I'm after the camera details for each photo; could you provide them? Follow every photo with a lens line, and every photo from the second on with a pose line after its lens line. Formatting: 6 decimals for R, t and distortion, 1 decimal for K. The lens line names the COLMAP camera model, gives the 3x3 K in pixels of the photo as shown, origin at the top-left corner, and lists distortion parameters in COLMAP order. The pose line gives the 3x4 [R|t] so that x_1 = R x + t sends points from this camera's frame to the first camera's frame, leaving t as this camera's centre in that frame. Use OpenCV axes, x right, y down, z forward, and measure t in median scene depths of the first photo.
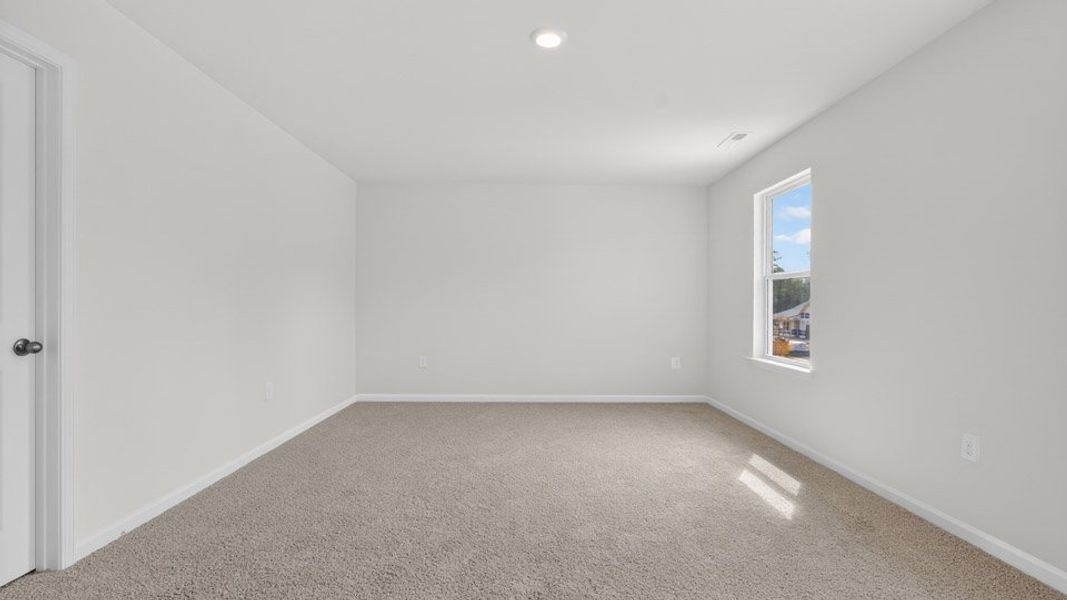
lens RADIAL K [[505.1, 0, 533.5], [0, 505.1, 300.0], [0, 0, 1]] dist [0.001076, 0.000258]
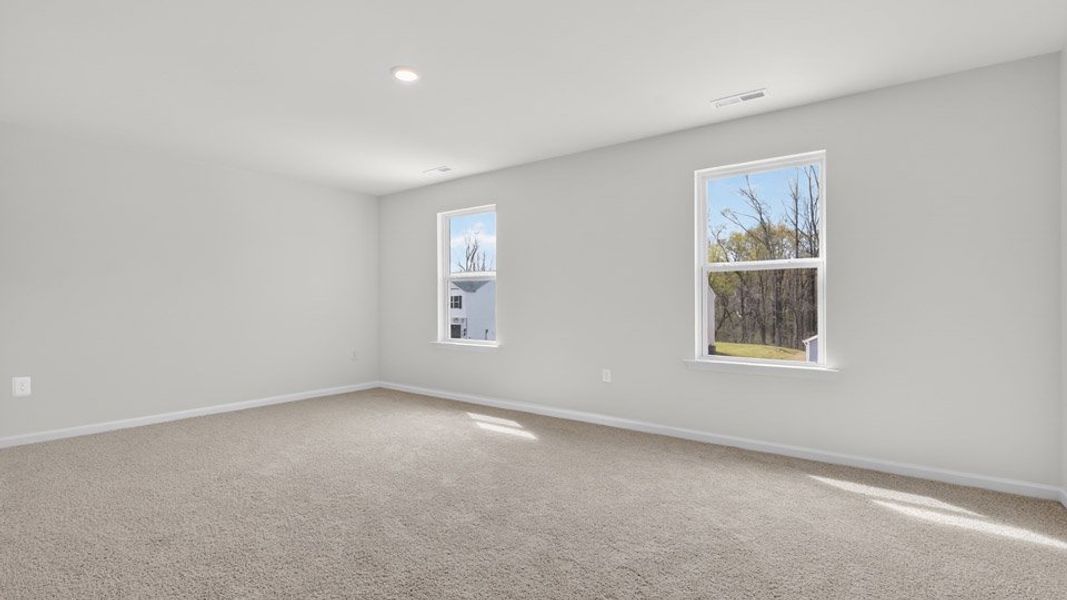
lens RADIAL K [[487.1, 0, 533.5], [0, 487.1, 300.0], [0, 0, 1]] dist [0.000095, 0.000016]
pose [[0.655556, -0.020070, 0.754880, -0.368826], [0.012292, 0.999798, 0.015907, -0.007927], [-0.755047, -0.001148, 0.655670, 0.020982]]
